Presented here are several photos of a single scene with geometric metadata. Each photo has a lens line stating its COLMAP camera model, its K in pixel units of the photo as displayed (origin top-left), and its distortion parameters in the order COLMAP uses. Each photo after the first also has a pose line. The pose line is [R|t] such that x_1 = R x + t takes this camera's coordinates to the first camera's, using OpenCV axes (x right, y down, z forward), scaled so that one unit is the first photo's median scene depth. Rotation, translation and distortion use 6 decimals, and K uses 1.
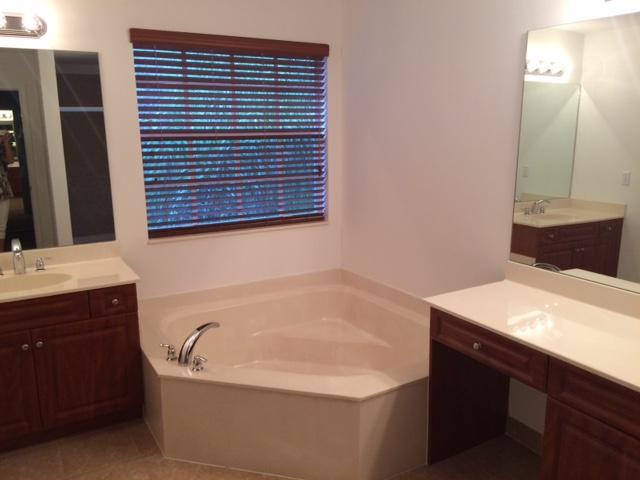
lens RADIAL K [[536.7, 0, 320.0], [0, 536.7, 240.0], [0, 0, 1]] dist [0.101488, -0.151628]
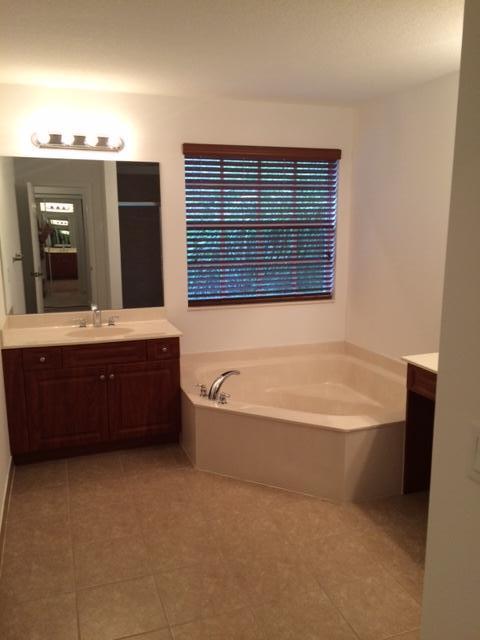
lens RADIAL K [[536.7, 0, 240.0], [0, 536.7, 320.0], [0, 0, 1]] dist [0.101488, -0.151628]
pose [[0.981717, 0.040086, -0.186076, 0.041589], [-0.043881, 0.998904, -0.016317, 0.047349], [0.185218, 0.024183, 0.982400, -0.230640]]
